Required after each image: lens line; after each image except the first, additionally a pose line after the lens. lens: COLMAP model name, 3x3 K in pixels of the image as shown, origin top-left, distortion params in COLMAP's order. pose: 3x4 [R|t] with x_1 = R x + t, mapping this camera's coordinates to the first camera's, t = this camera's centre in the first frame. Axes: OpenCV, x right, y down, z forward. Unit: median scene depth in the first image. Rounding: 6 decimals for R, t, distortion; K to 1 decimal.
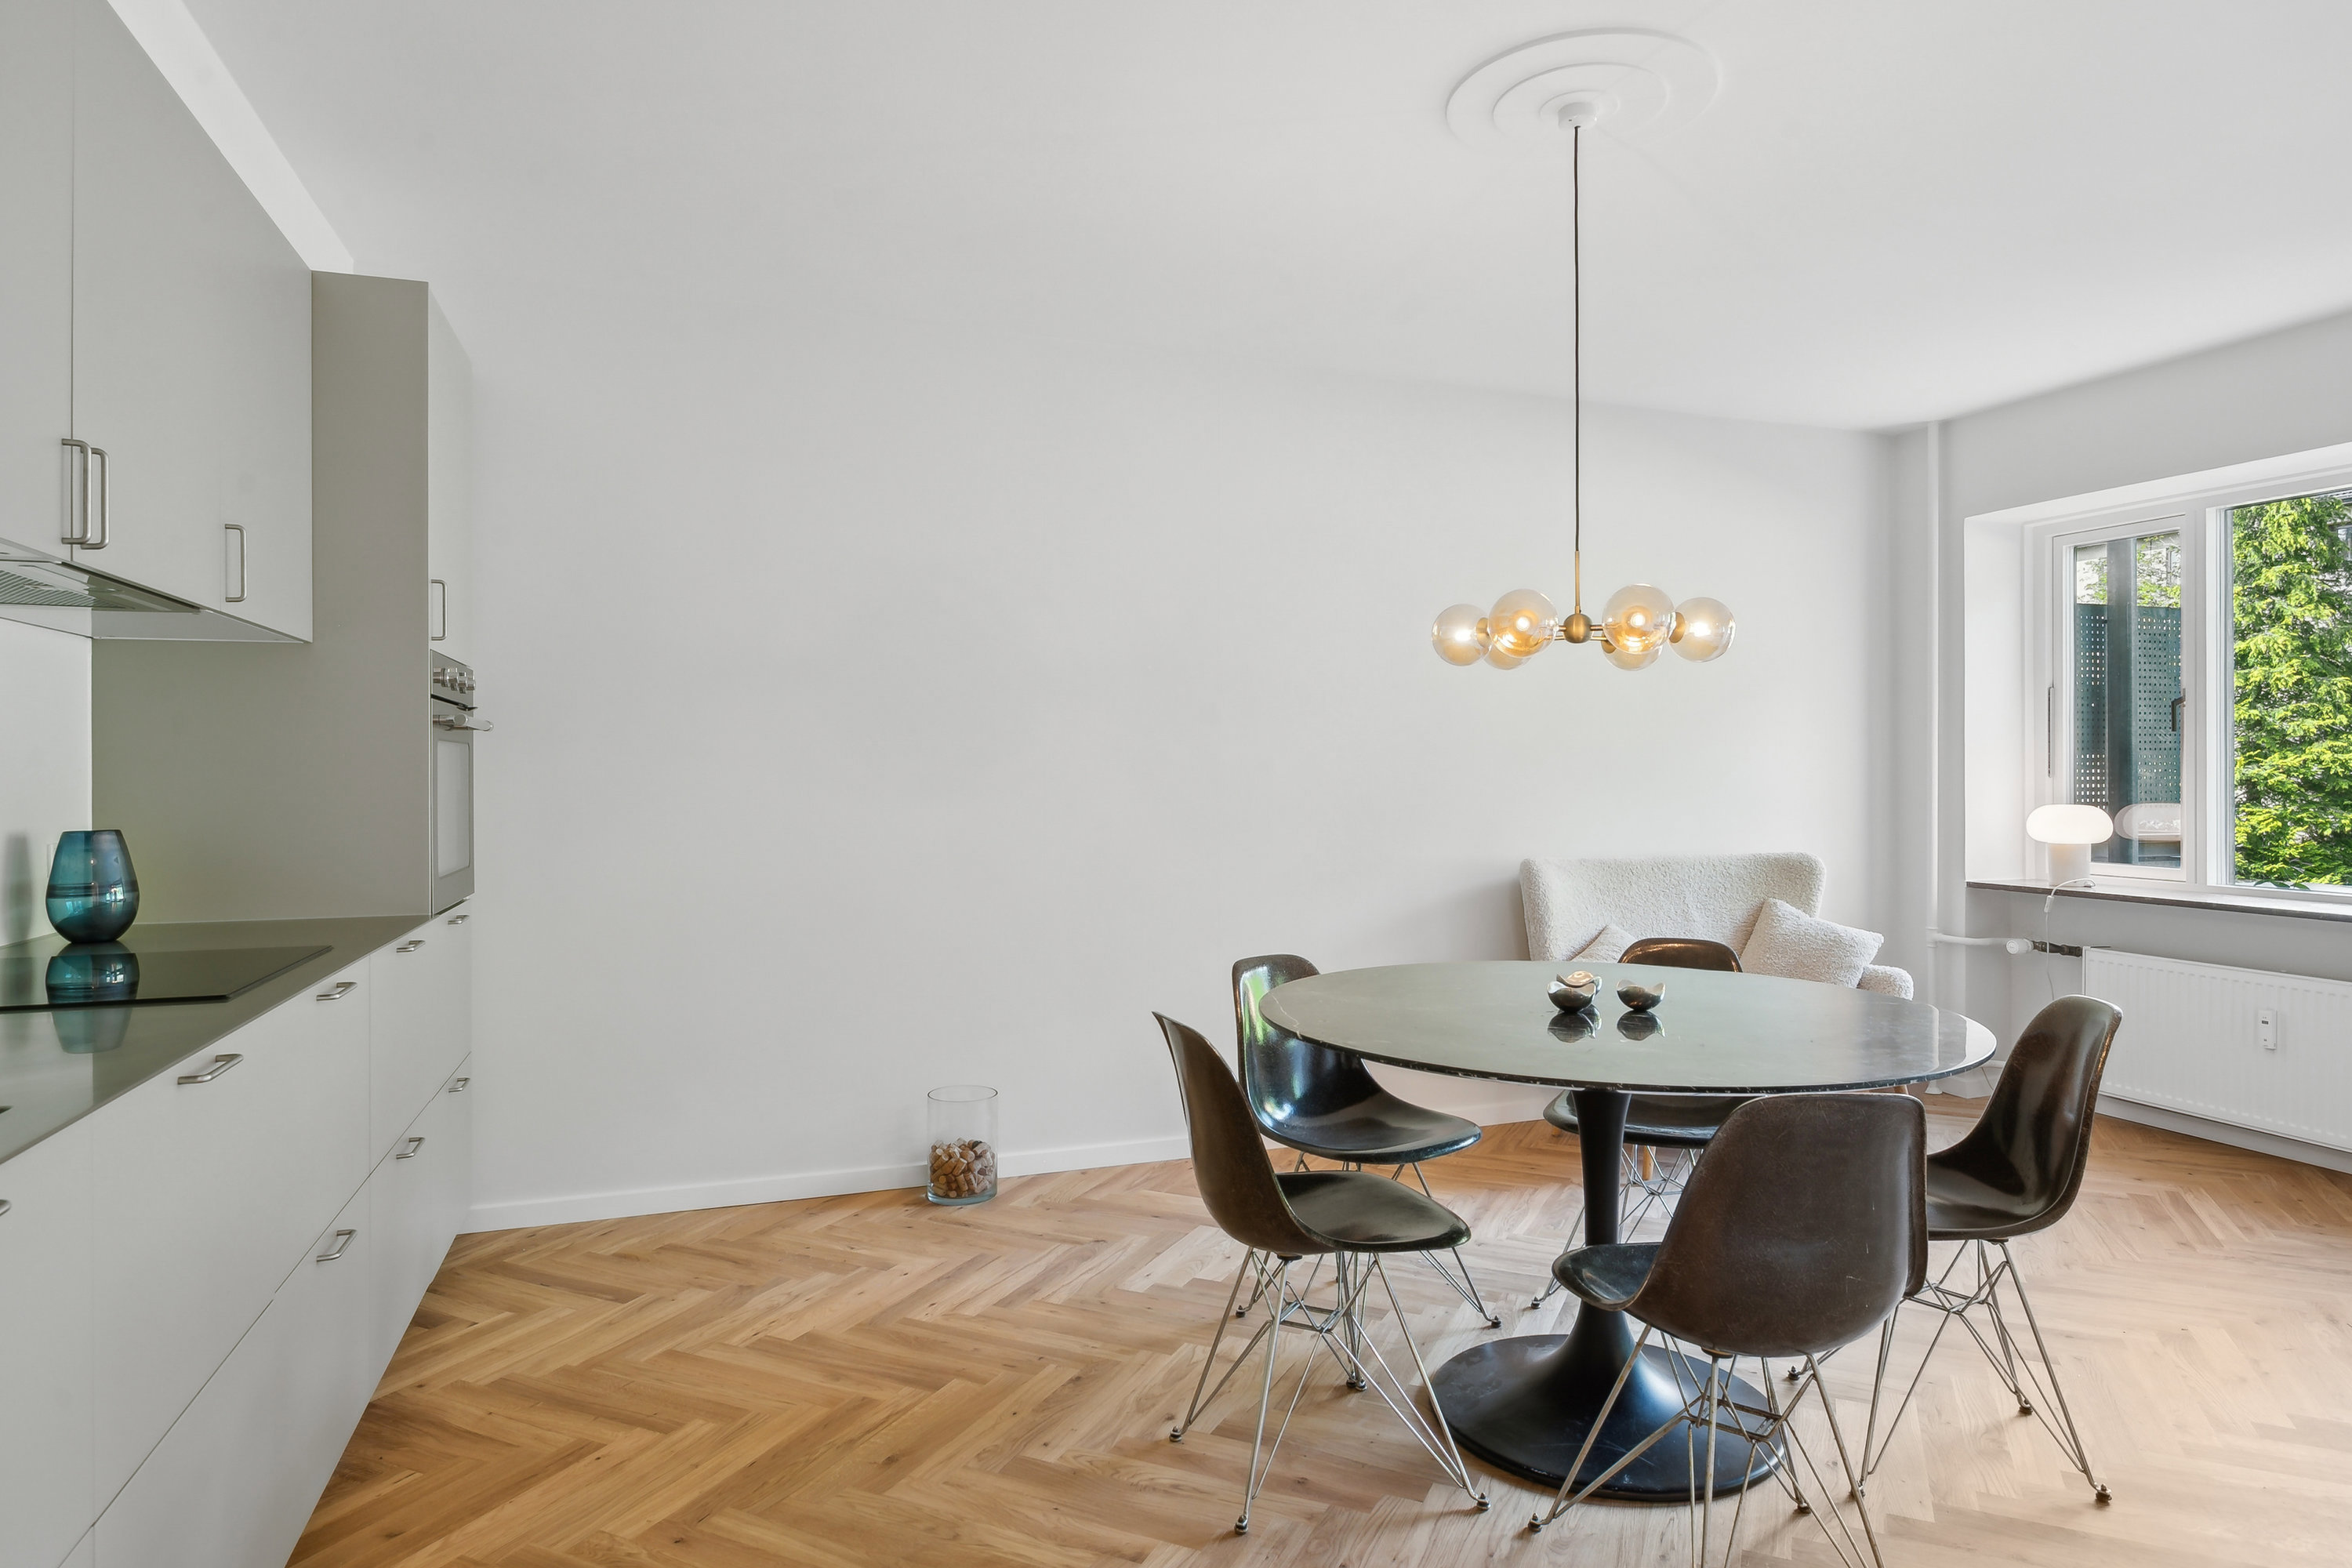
lens RADIAL K [[1380.4, 0, 1195.9], [0, 1380.4, 773.5], [0, 0, 1]] dist [-0.008483, 0.003586]
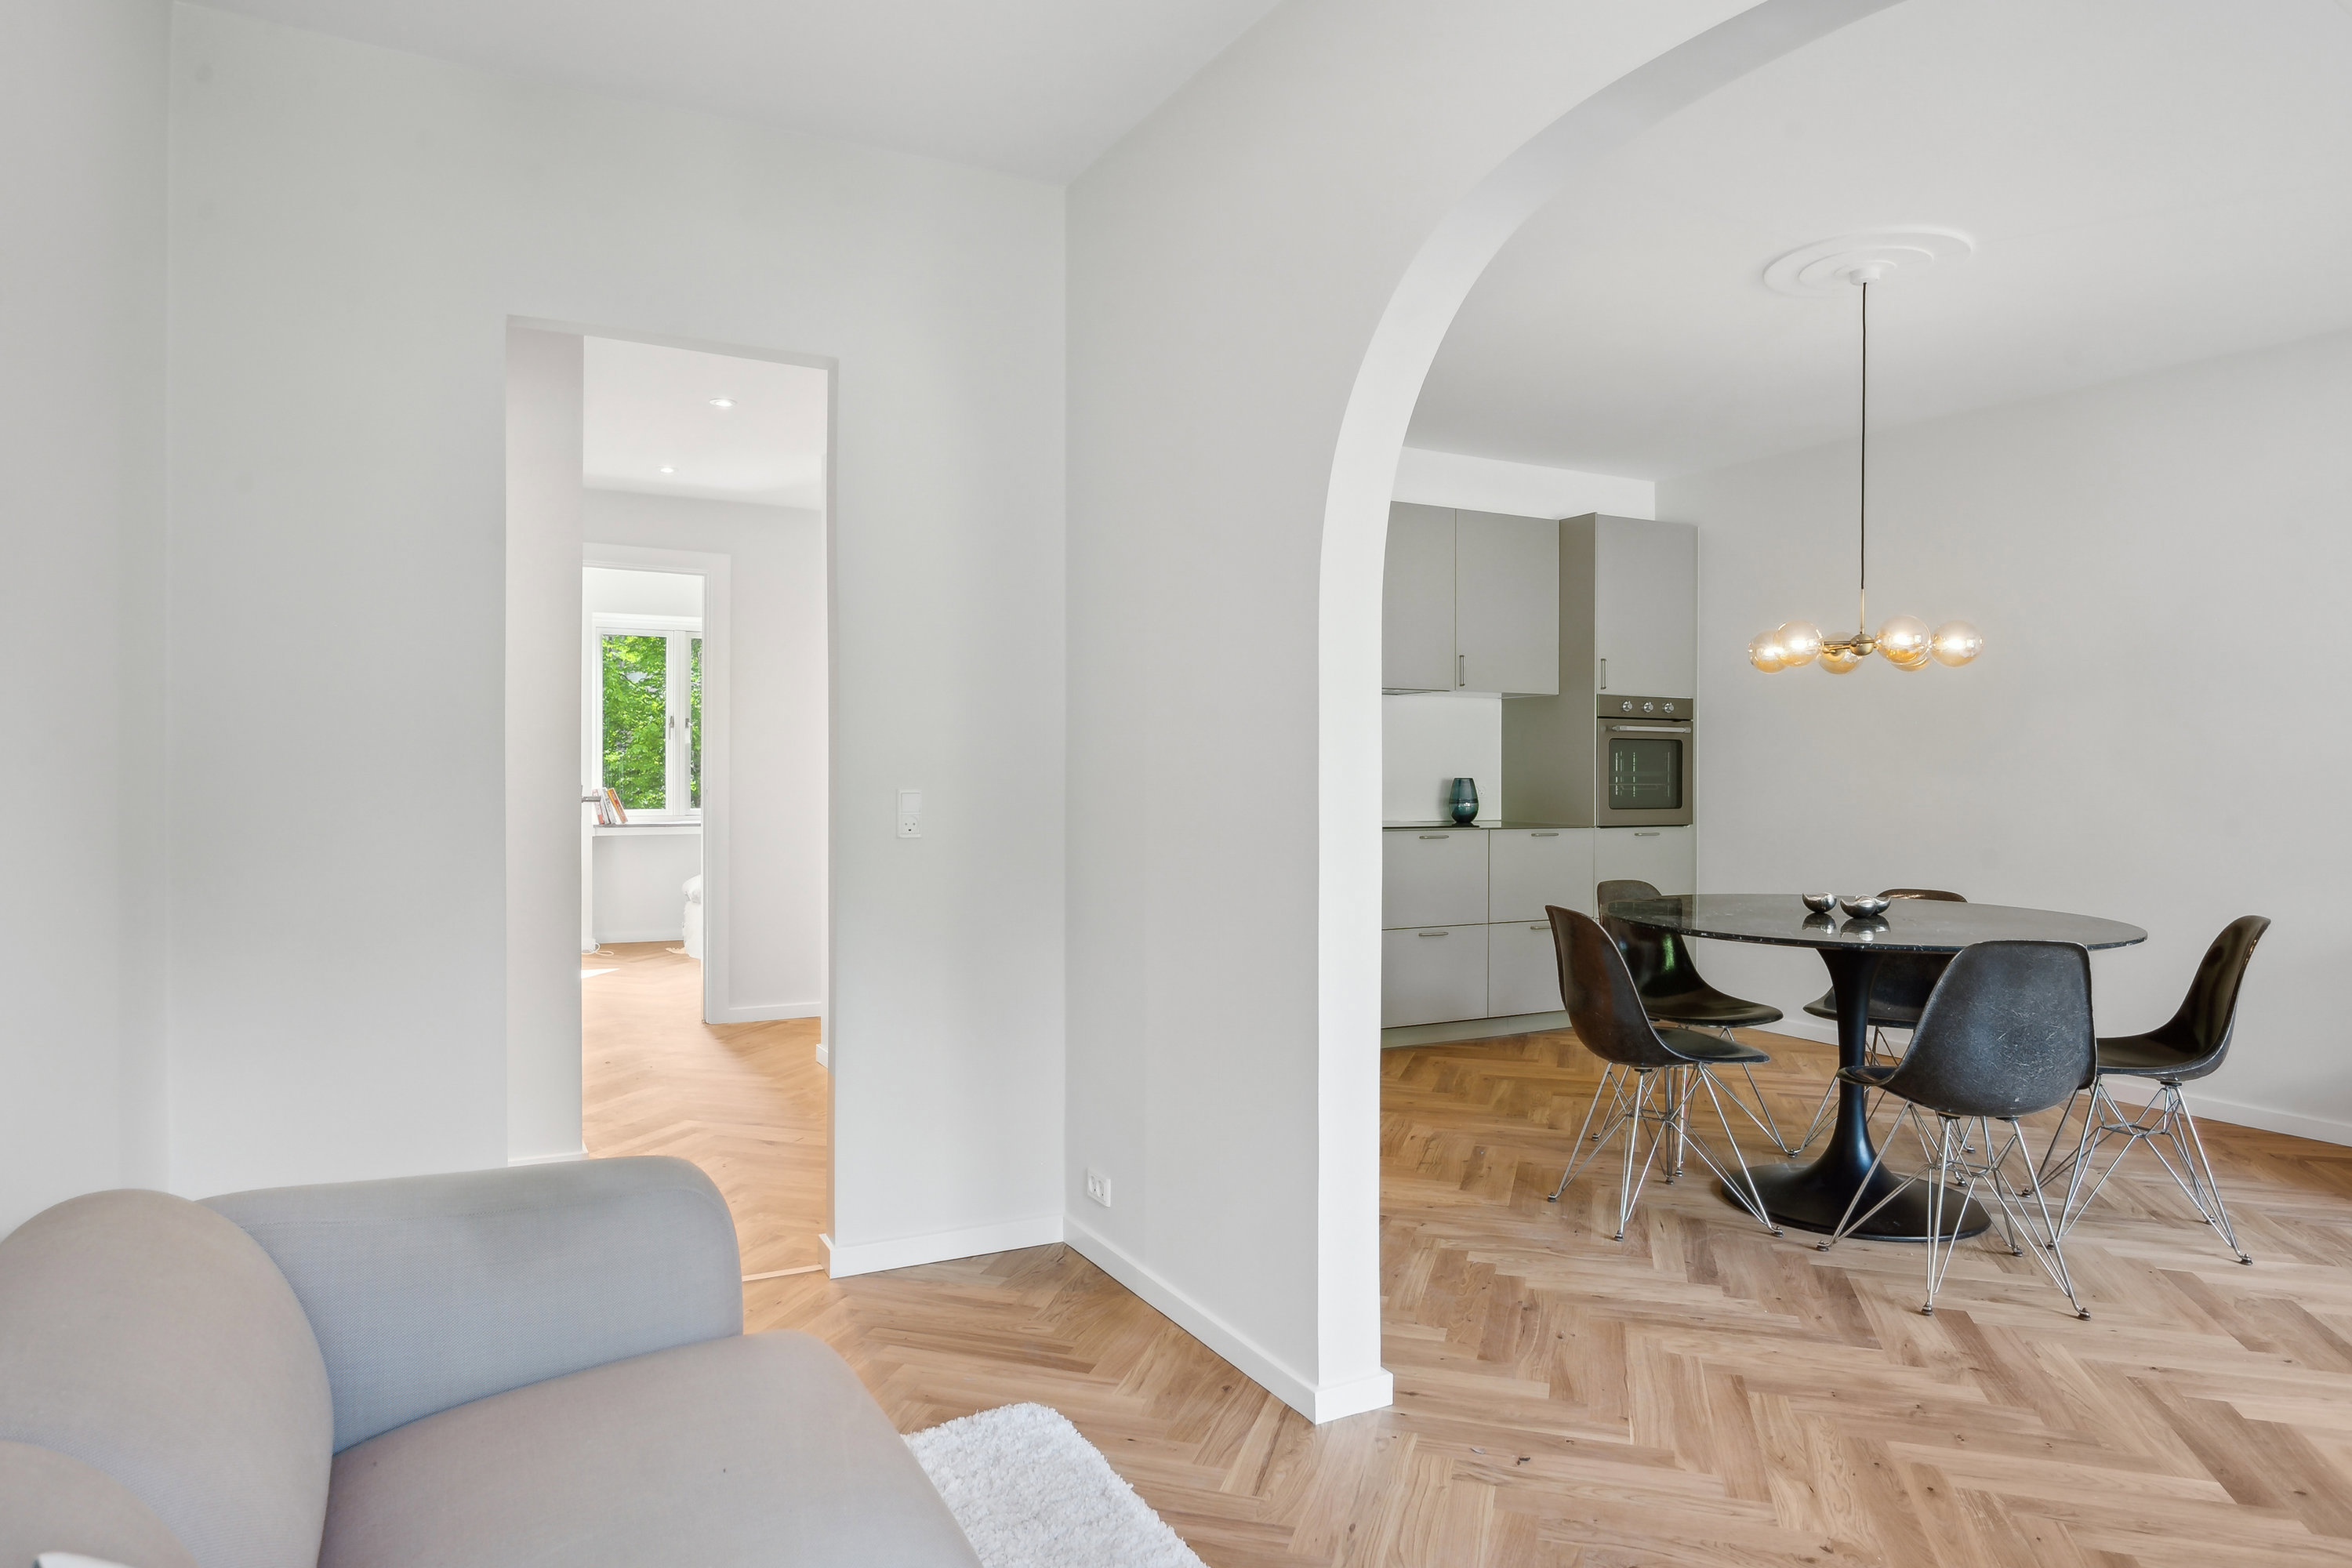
lens RADIAL K [[1430.5, 0, 1163.7], [0, 1430.5, 769.6], [0, 0, 1]] dist [-0.001099, -0.000002]
pose [[0.120092, 0.004071, -0.992754, 1.444362], [-0.004607, 0.999983, 0.003544, 0.016257], [0.992752, 0.004148, 0.120109, 0.123055]]
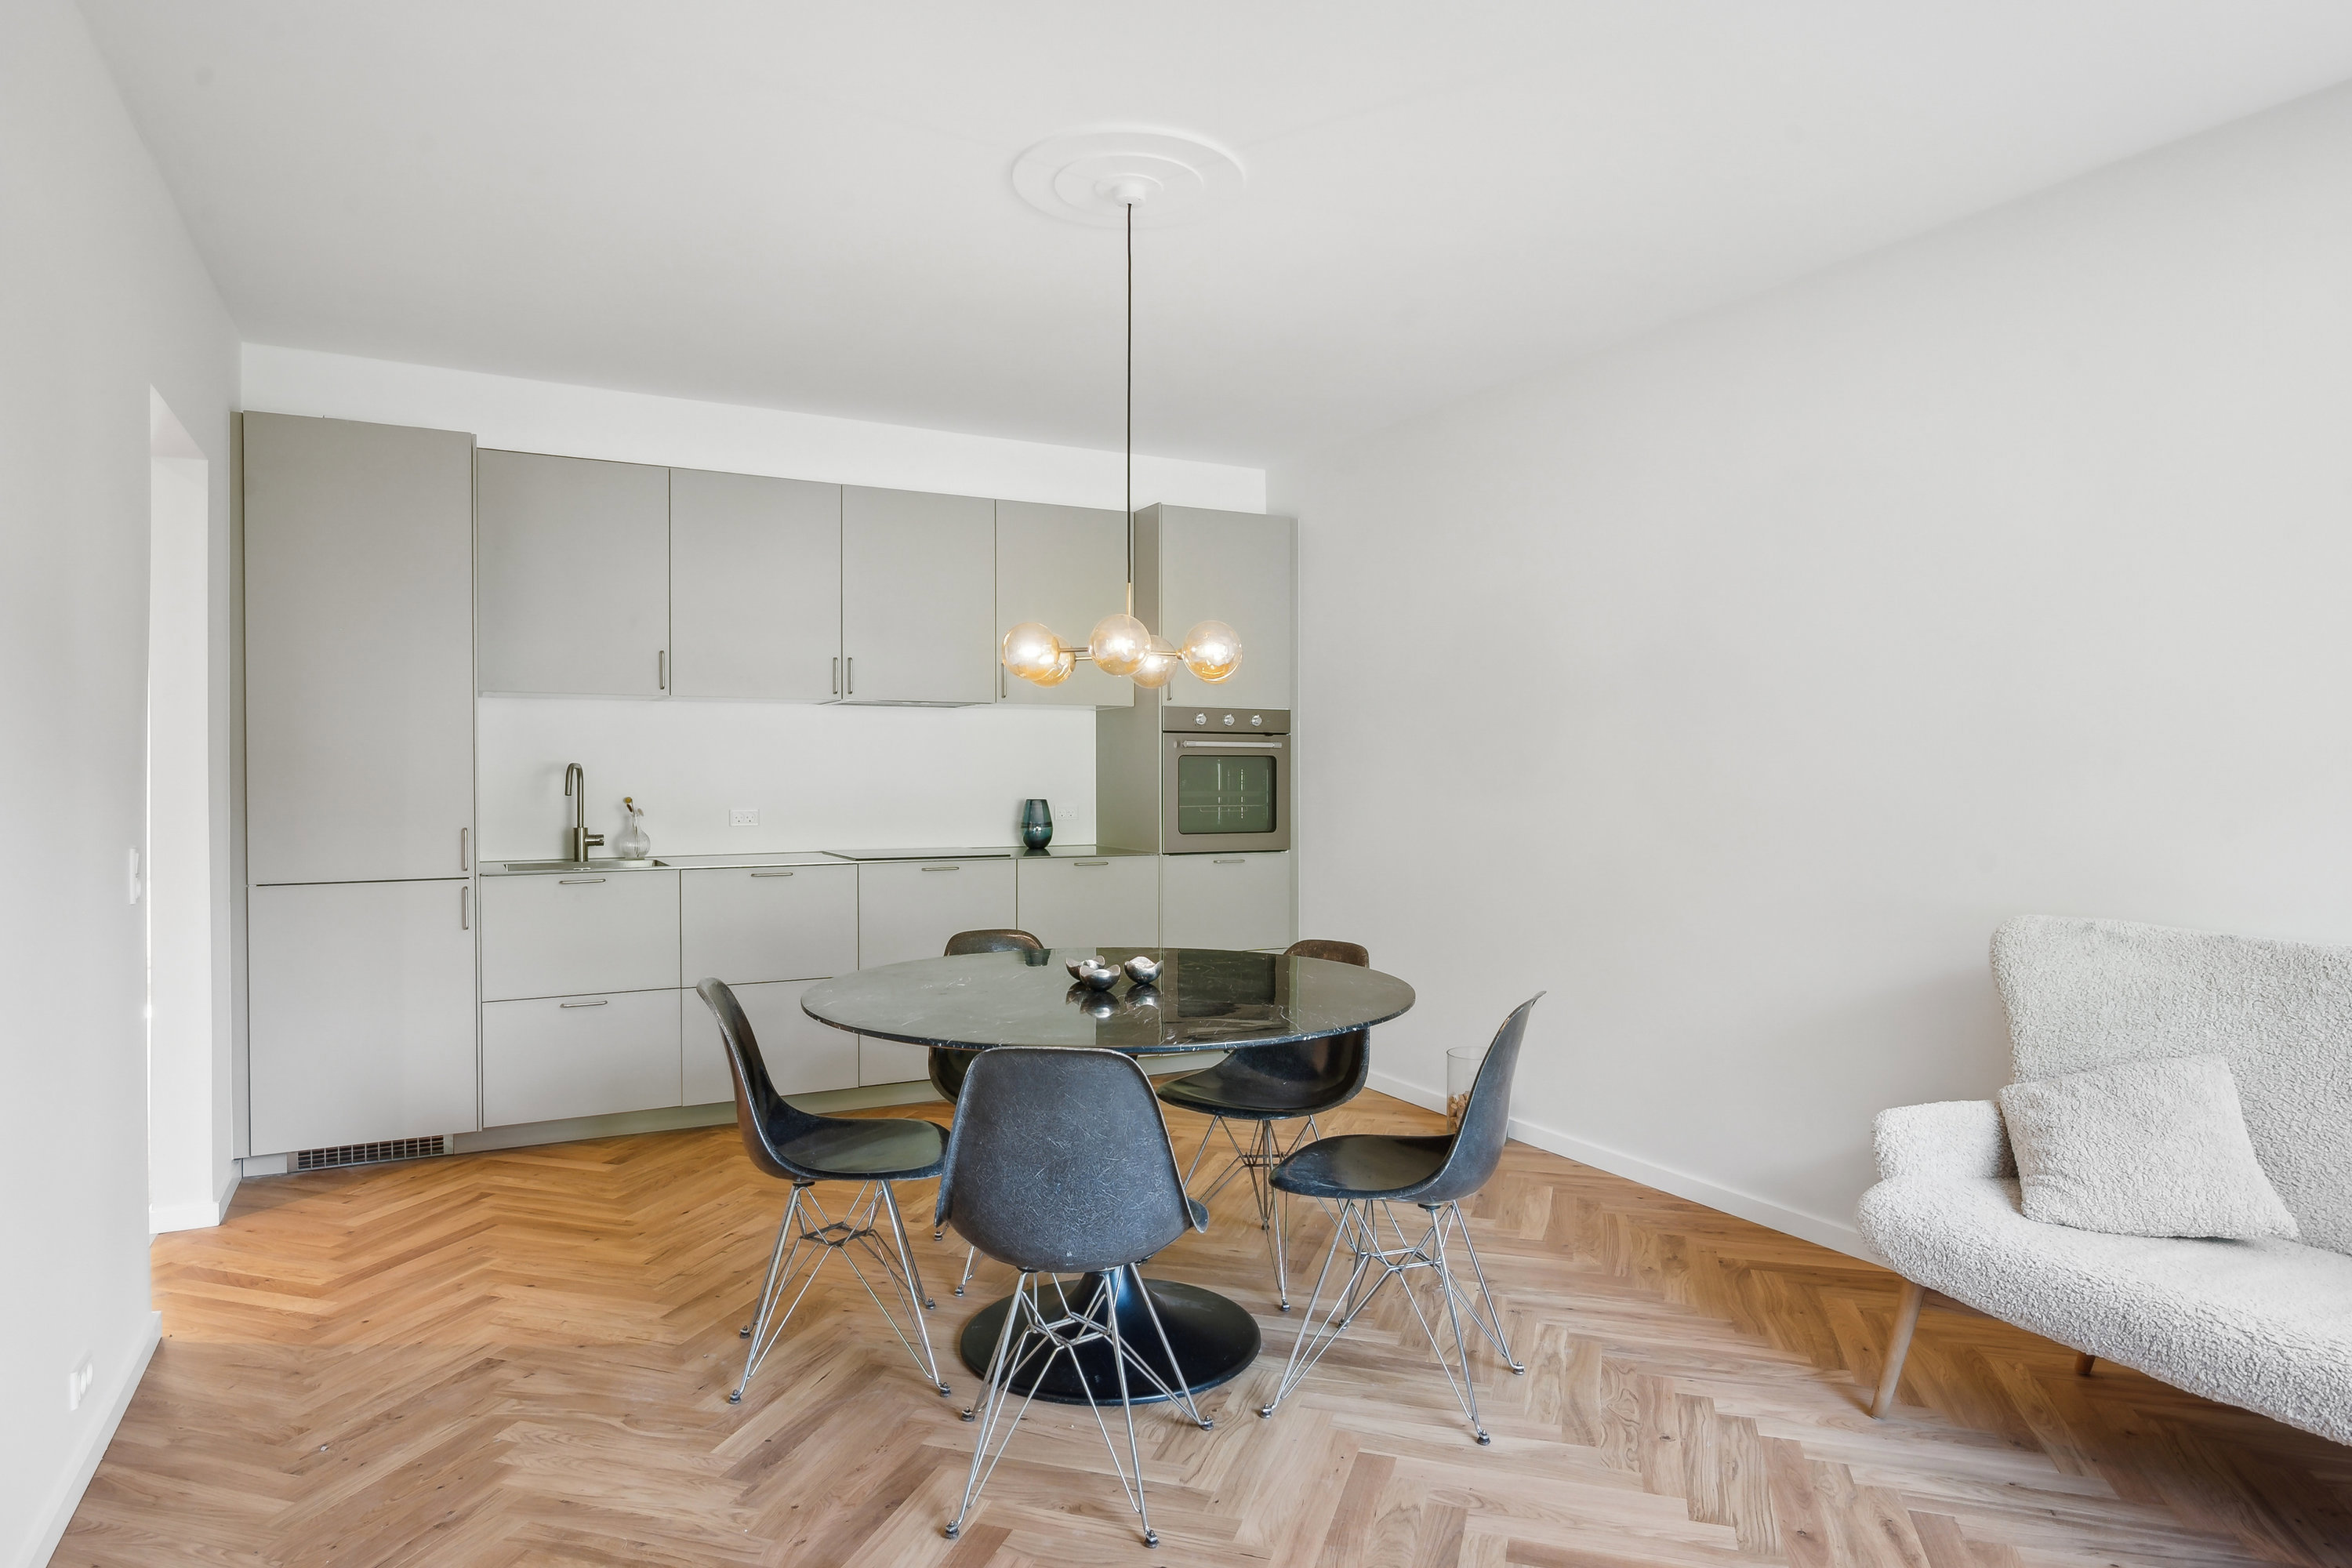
lens RADIAL K [[1380.4, 0, 1176.9], [0, 1380.4, 782.7], [0, 0, 1]] dist [-0.008483, 0.003586]
pose [[0.110908, 0.011328, -0.993766, 1.248486], [0.000141, 0.999935, 0.011414, -0.009628], [0.993831, -0.001406, 0.110899, 0.820457]]
